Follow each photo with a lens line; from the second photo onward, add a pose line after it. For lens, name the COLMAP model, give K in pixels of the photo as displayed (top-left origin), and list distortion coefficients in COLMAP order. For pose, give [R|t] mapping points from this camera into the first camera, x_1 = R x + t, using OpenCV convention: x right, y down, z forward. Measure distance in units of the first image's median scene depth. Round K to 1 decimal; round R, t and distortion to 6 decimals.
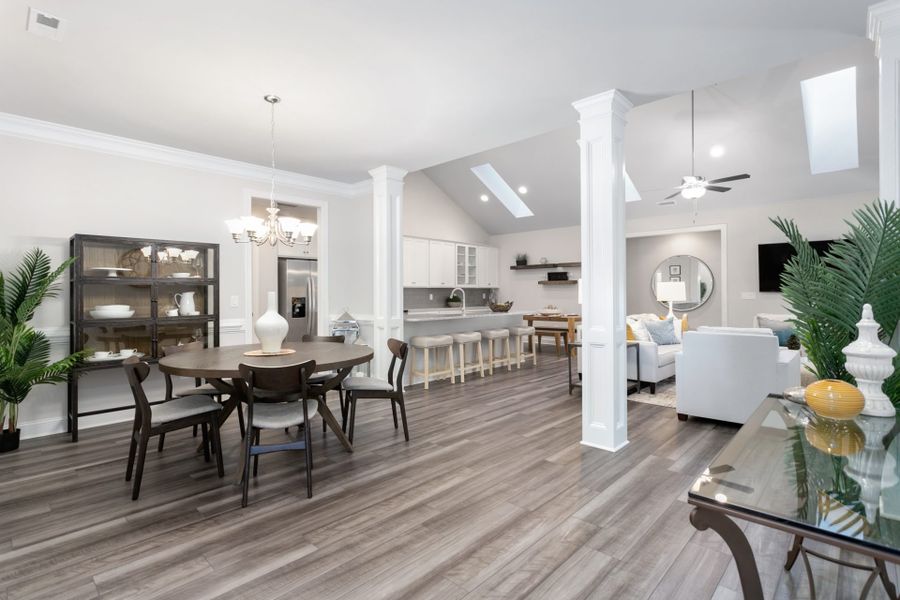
lens RADIAL K [[433.6, 0, 448.2], [0, 433.6, 295.7], [0, 0, 1]] dist [-0.001056, 0.003235]
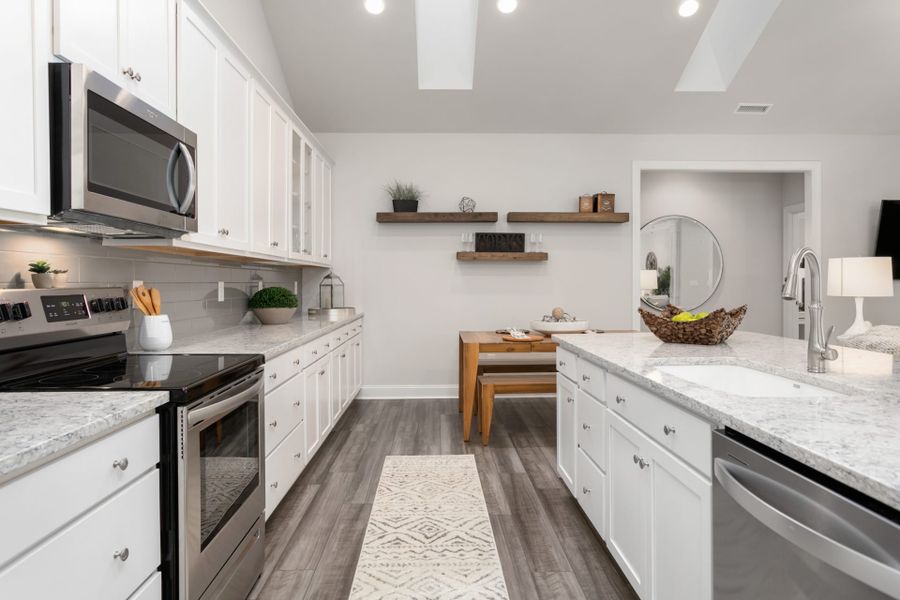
lens RADIAL K [[556.1, 0, 445.2], [0, 556.1, 291.1], [0, 0, 1]] dist [-0.019760, -0.000484]
pose [[0.708569, -0.008196, 0.705594, -0.194377], [0.002823, 0.999957, 0.008780, -0.000180], [-0.705636, -0.004229, 0.708562, 0.671971]]
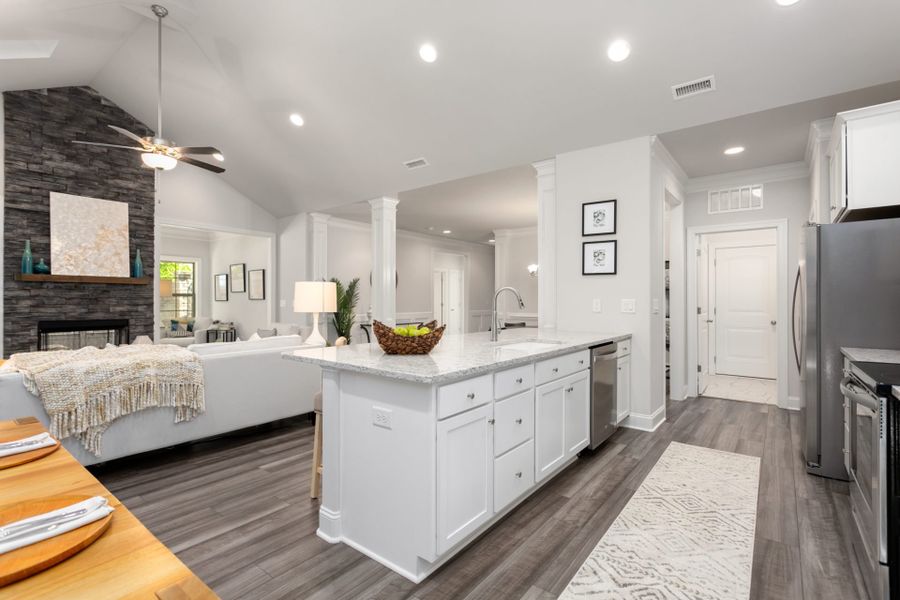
lens RADIAL K [[427.2, 0, 447.7], [0, 427.2, 298.1], [0, 0, 1]] dist [0.000031, 0.002544]
pose [[-0.995166, 0.005459, -0.098052, 0.094304], [0.005624, 0.999983, -0.001408, -0.003798], [0.098043, -0.001953, -0.995180, 1.040643]]
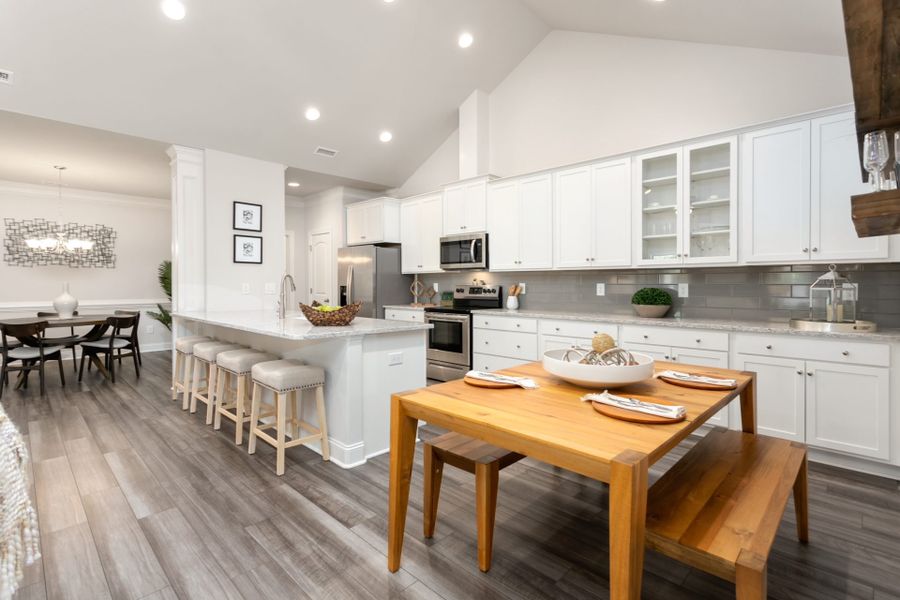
lens RADIAL K [[427.2, 0, 448.9], [0, 427.2, 285.2], [0, 0, 1]] dist [0.000031, 0.002544]
pose [[-0.009049, 0.012706, -0.999878, 0.431259], [-0.002450, 0.999916, 0.012728, -0.007298], [0.999956, 0.002565, -0.009017, 0.876813]]
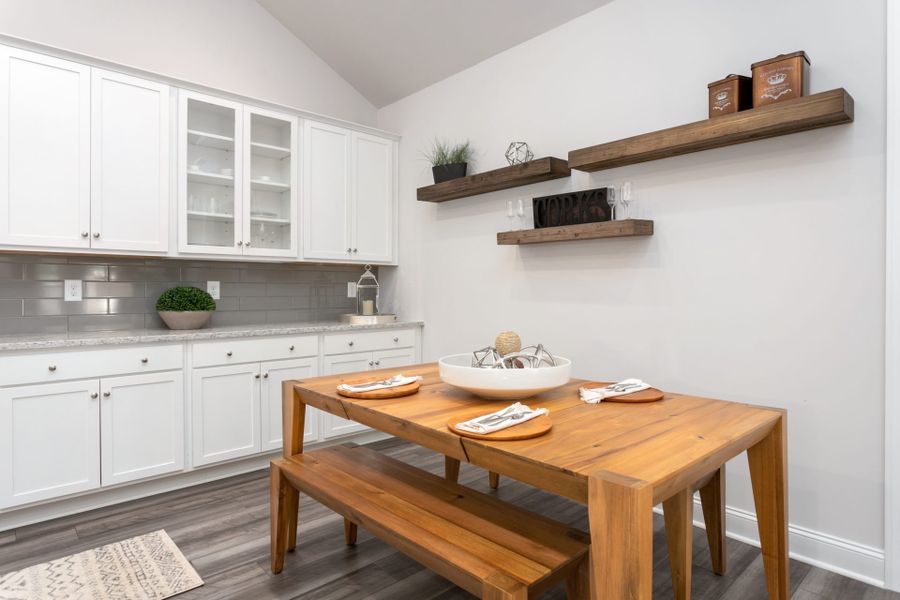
lens RADIAL K [[500.7, 0, 447.2], [0, 500.7, 292.0], [0, 0, 1]] dist [-0.007098, 0.001745]
pose [[0.997431, 0.004289, -0.071509, 0.213479], [-0.004335, 0.999990, -0.000489, 0.003067], [0.071506, 0.000798, 0.997440, 0.746792]]
